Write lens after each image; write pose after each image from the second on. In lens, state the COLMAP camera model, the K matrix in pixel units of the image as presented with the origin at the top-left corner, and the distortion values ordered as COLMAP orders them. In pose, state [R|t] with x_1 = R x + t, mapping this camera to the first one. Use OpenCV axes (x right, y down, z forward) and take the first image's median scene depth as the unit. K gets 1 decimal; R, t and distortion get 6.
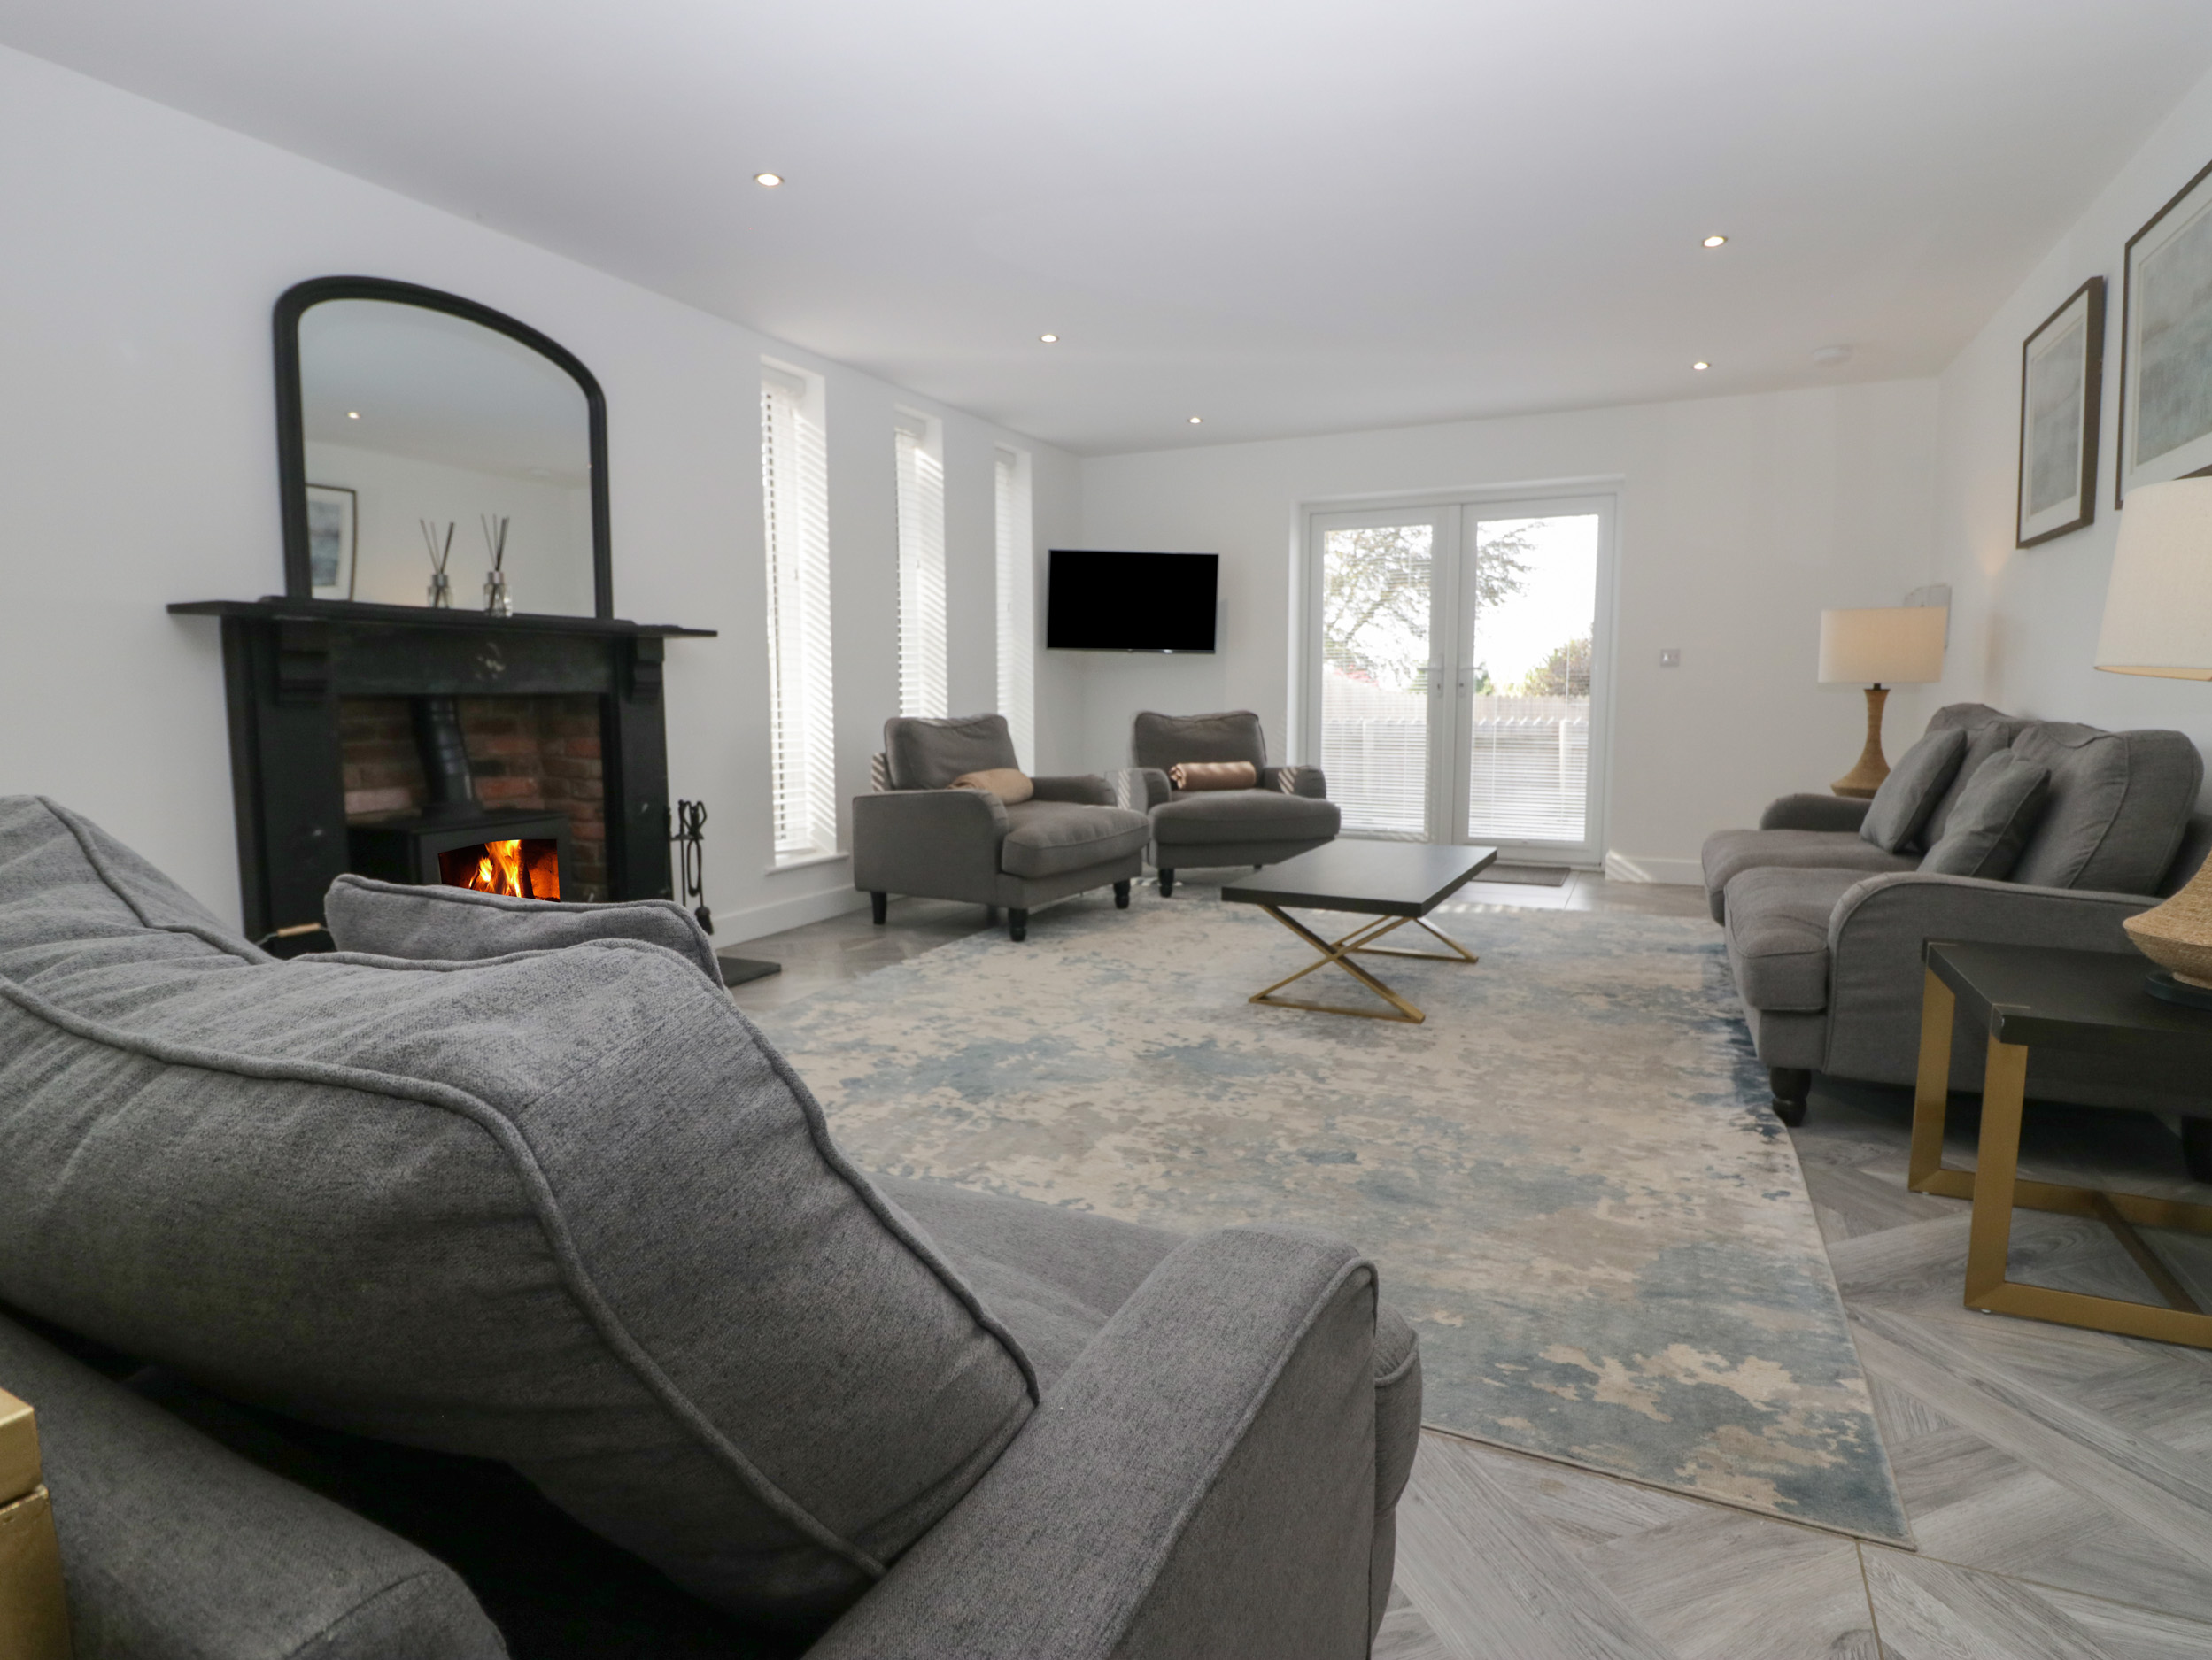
lens RADIAL K [[1151.0, 0, 1127.1], [0, 1151.0, 796.9], [0, 0, 1]] dist [0.015491, -0.024612]
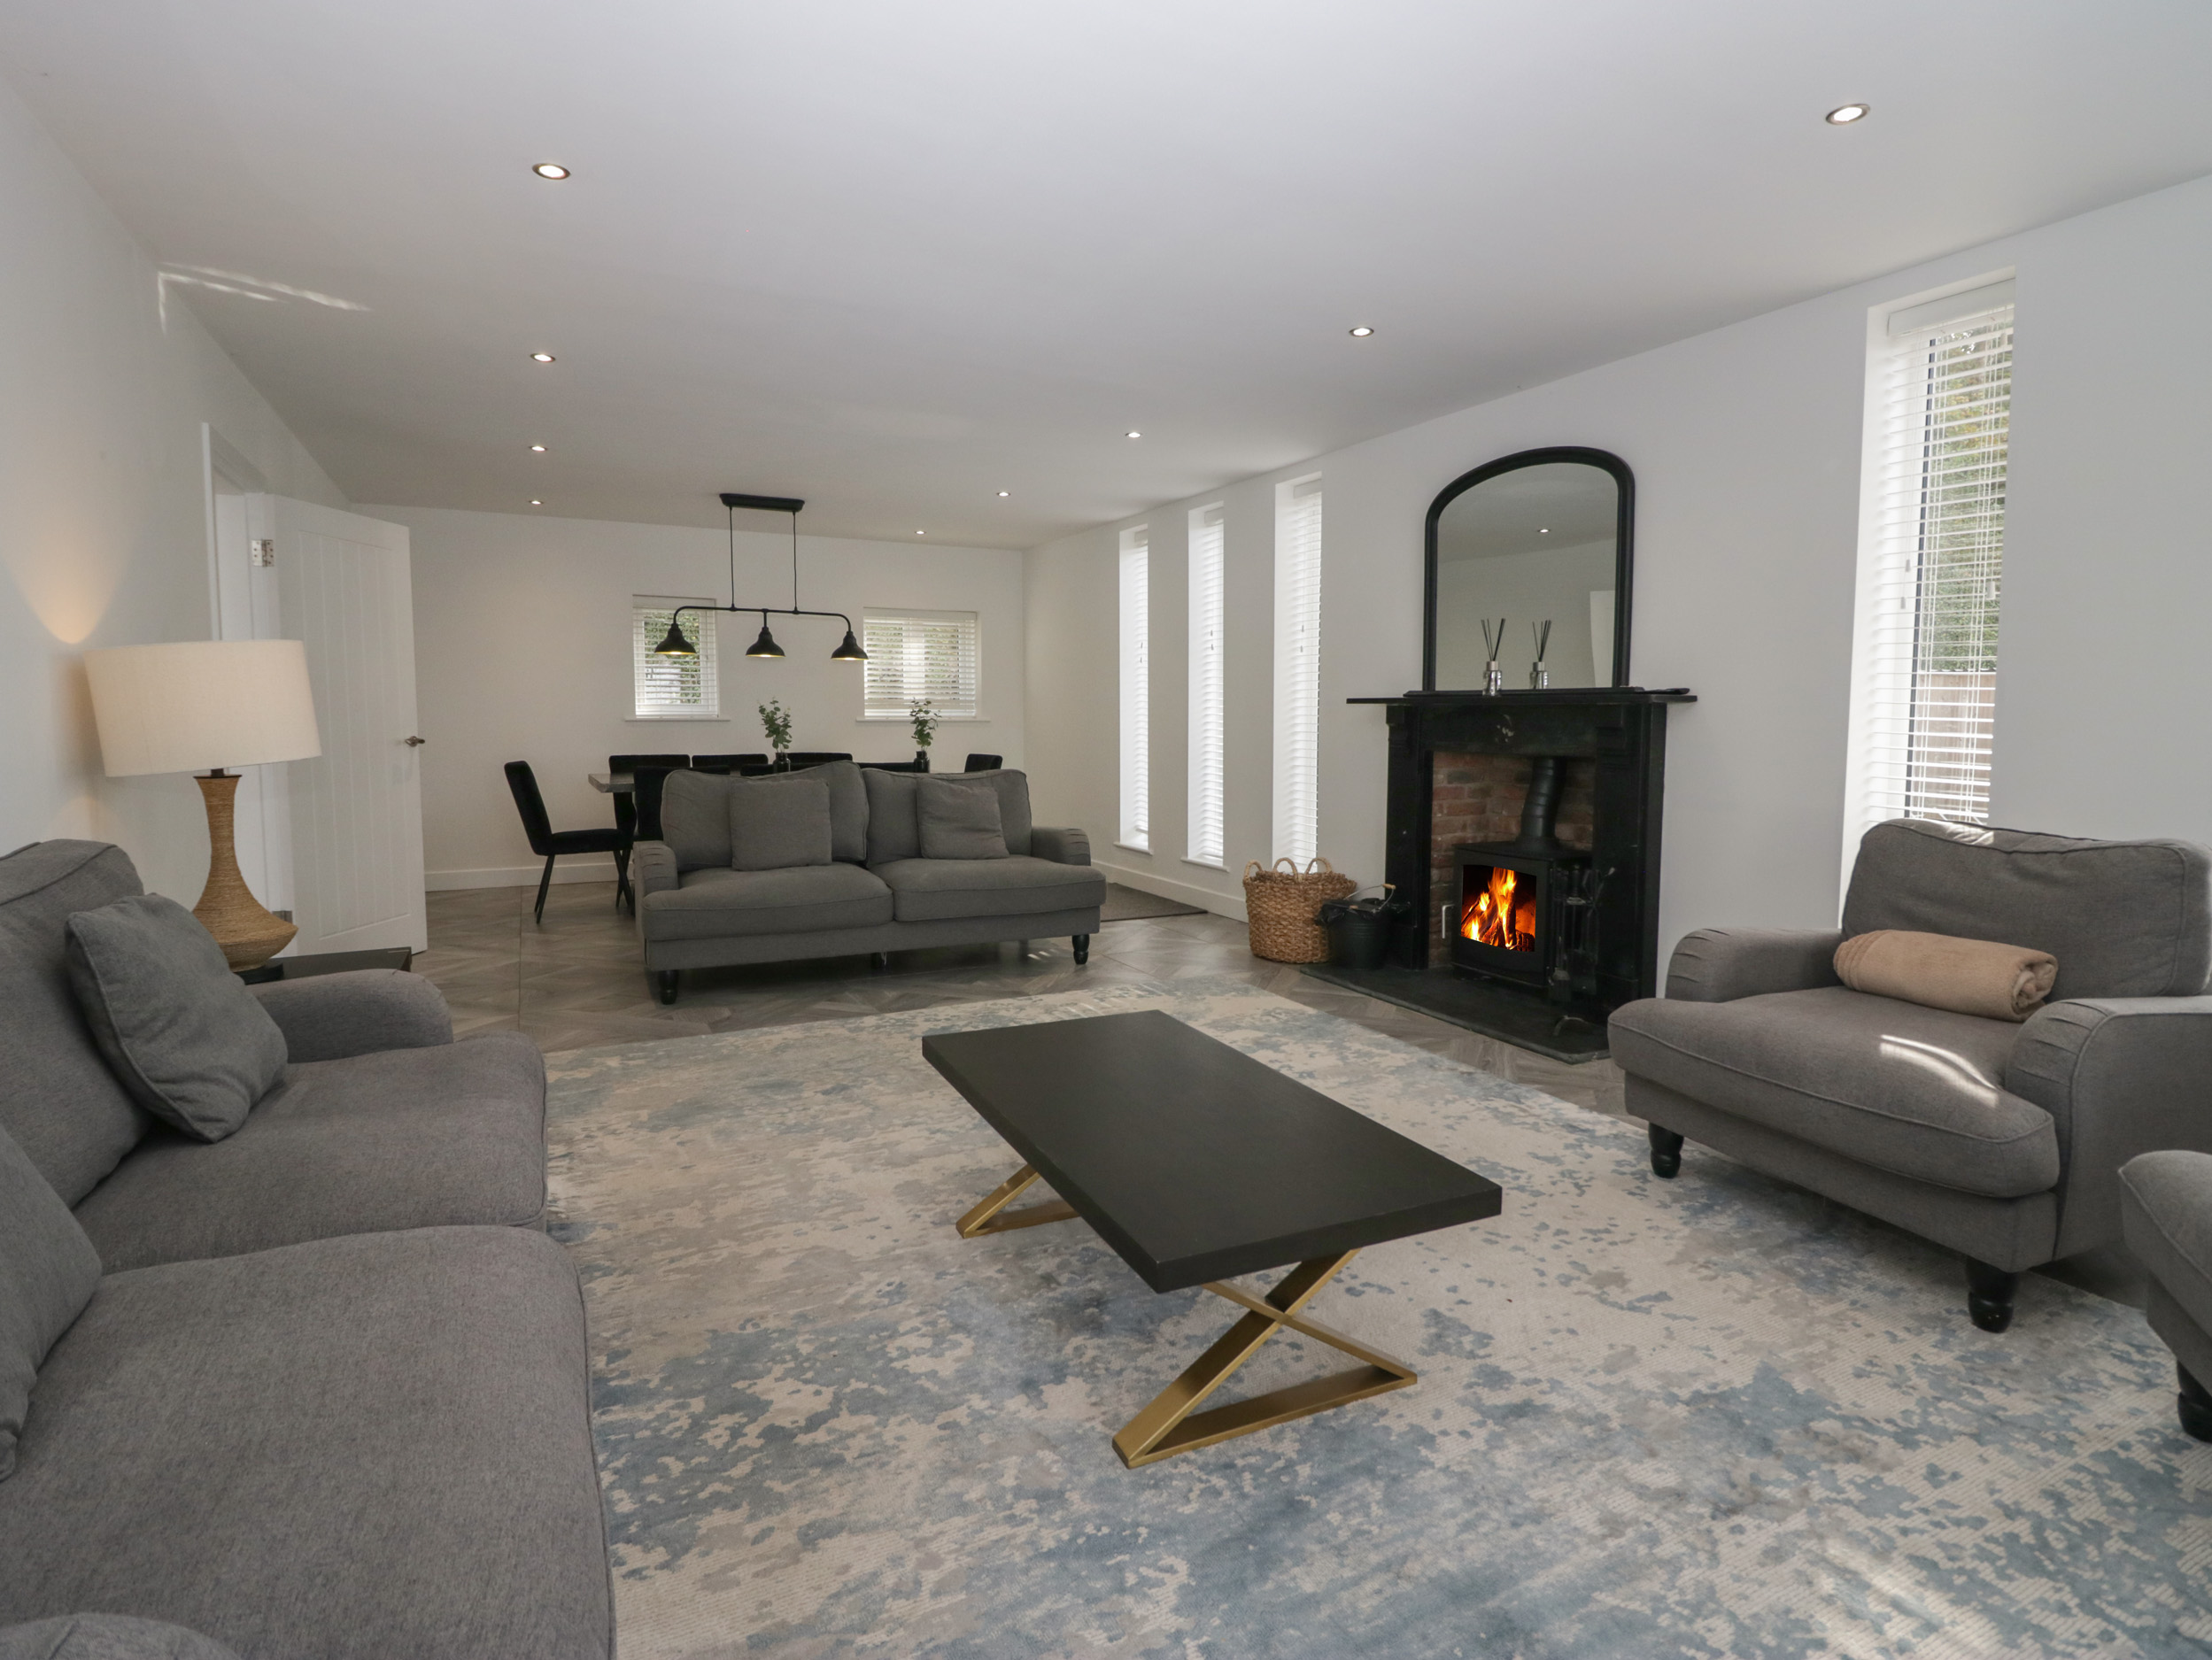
lens RADIAL K [[1151.0, 0, 1127.1], [0, 1151.0, 796.9], [0, 0, 1]] dist [0.015491, -0.024612]
pose [[-0.610086, 0.057198, -0.790268, 0.756492], [-0.077189, 0.988356, 0.131126, -0.183661], [0.788566, 0.140998, -0.598567, 1.485901]]
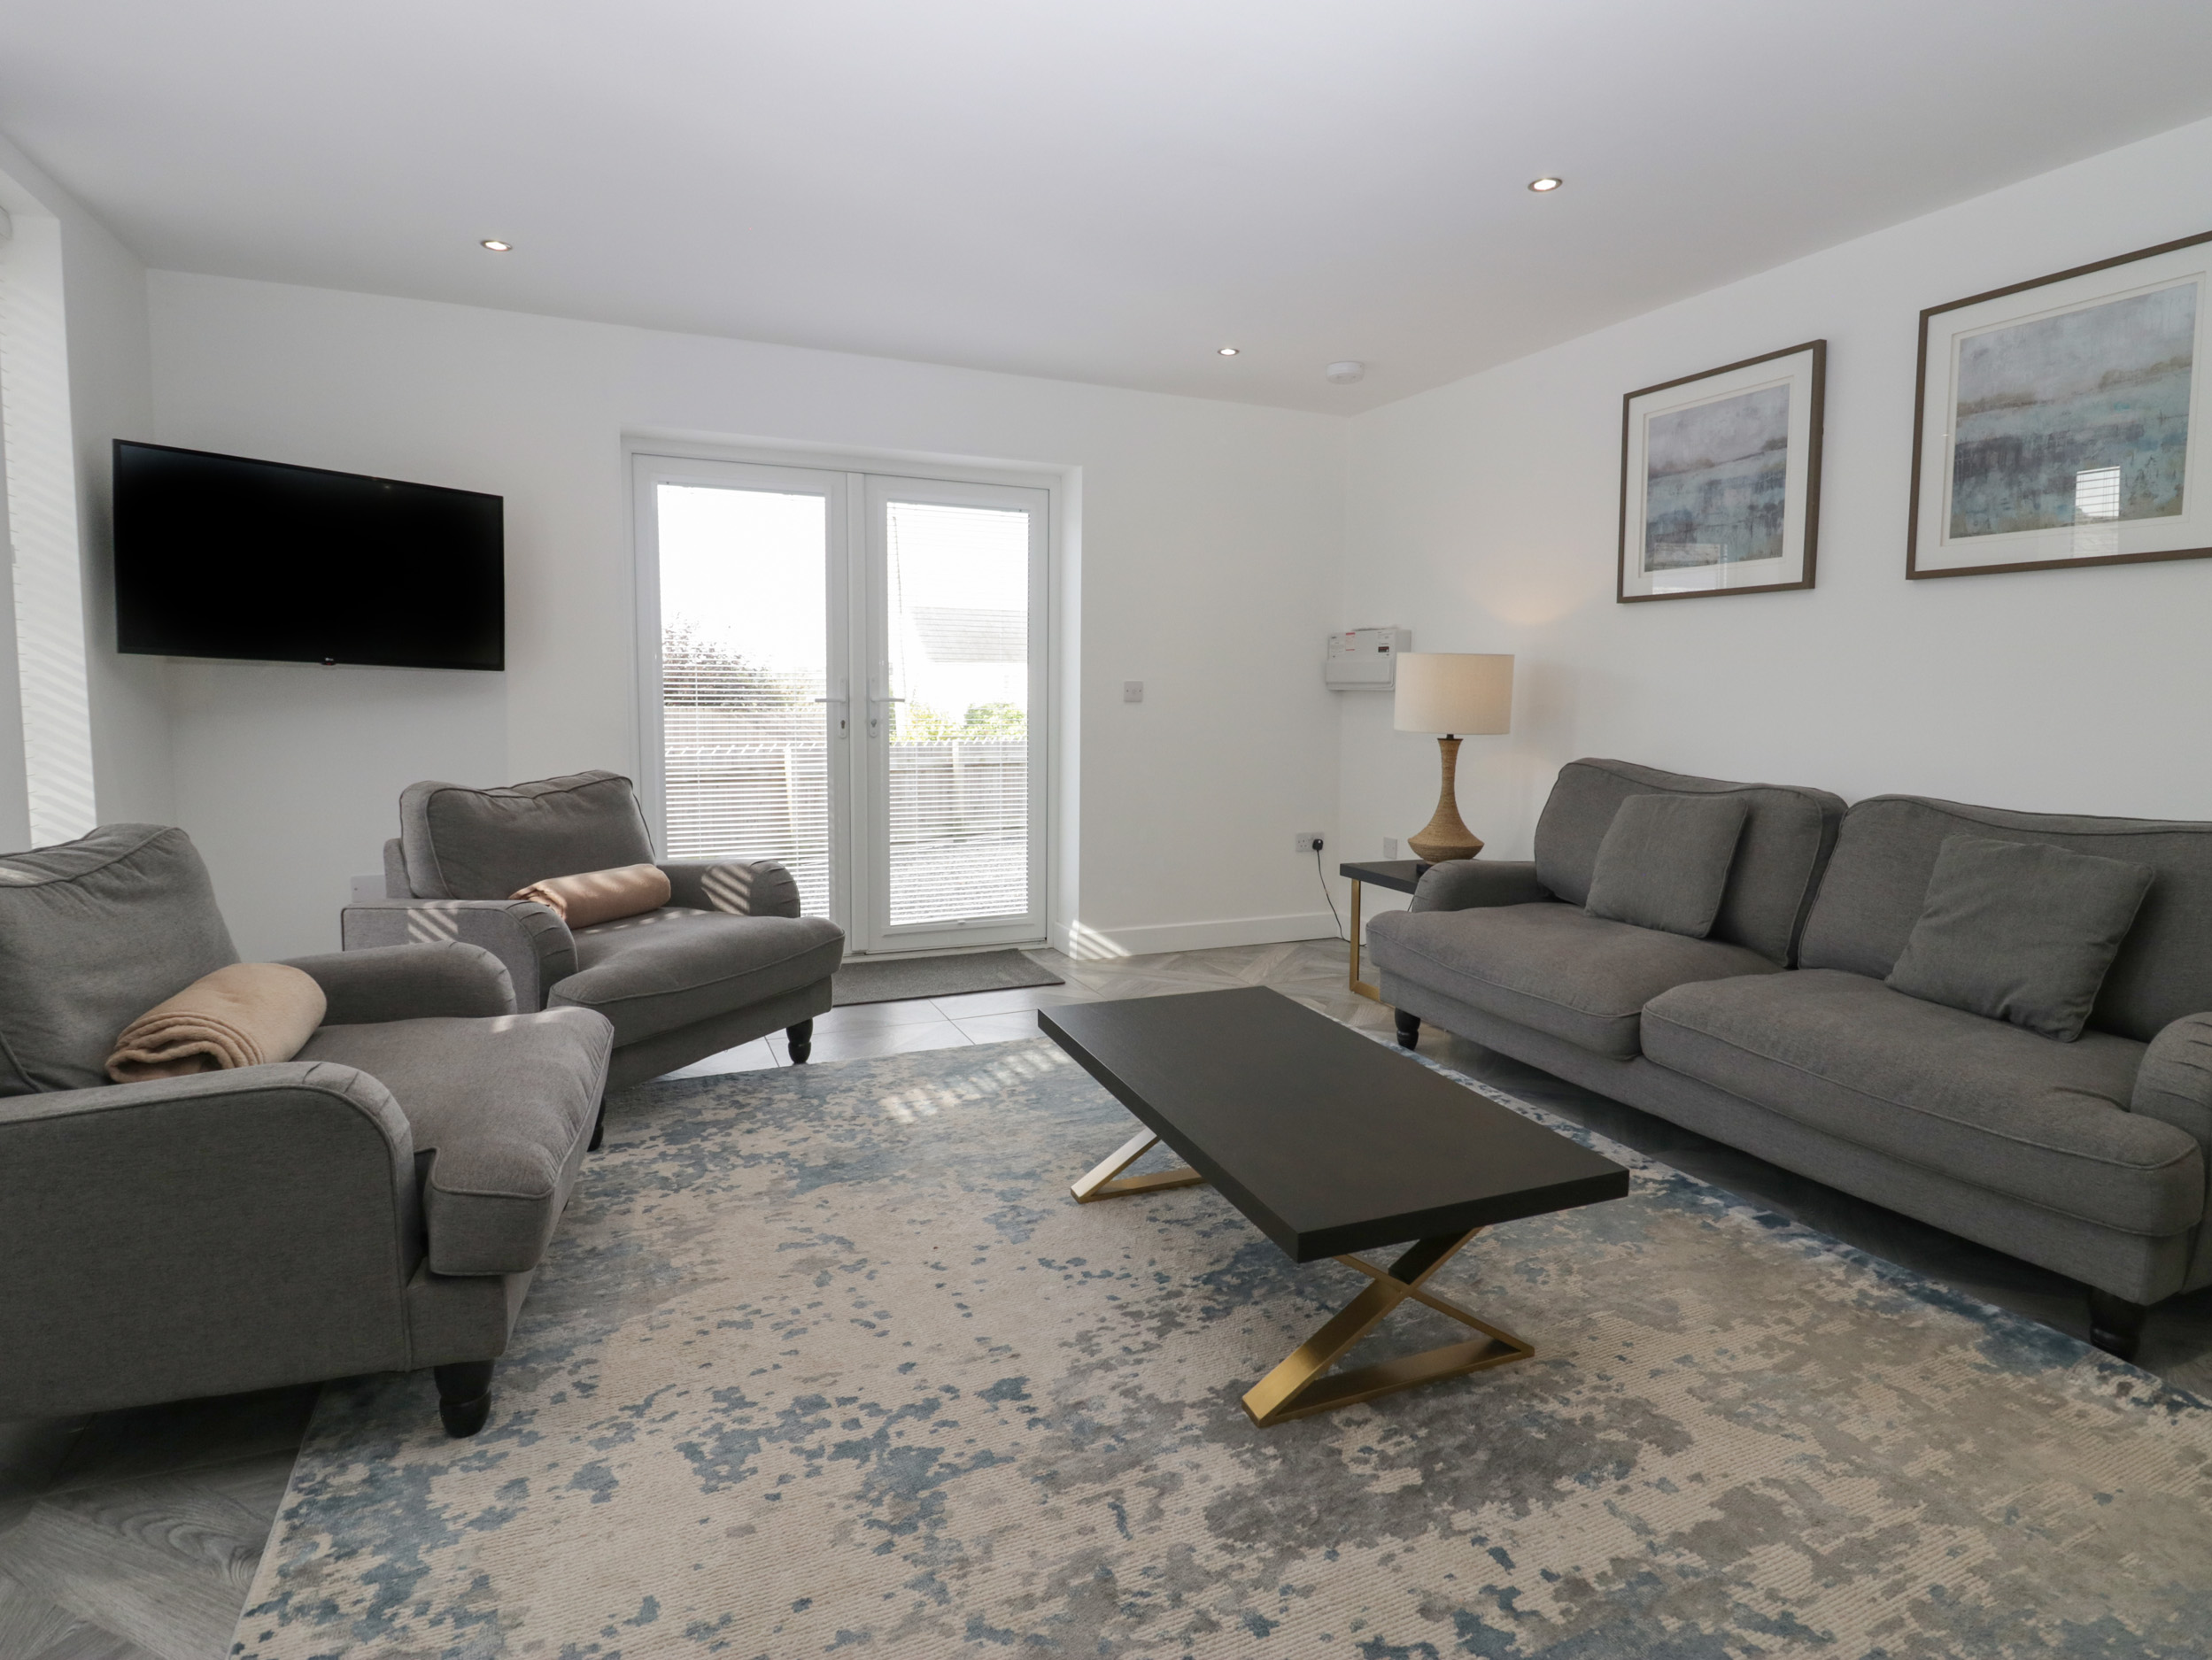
lens RADIAL K [[1151.0, 0, 1127.1], [0, 1151.0, 796.9], [0, 0, 1]] dist [0.015491, -0.024612]
pose [[0.653923, -0.060836, 0.754112, -0.306056], [0.059419, 0.997813, 0.028971, -0.115583], [-0.754225, 0.025863, 0.656107, 0.758804]]
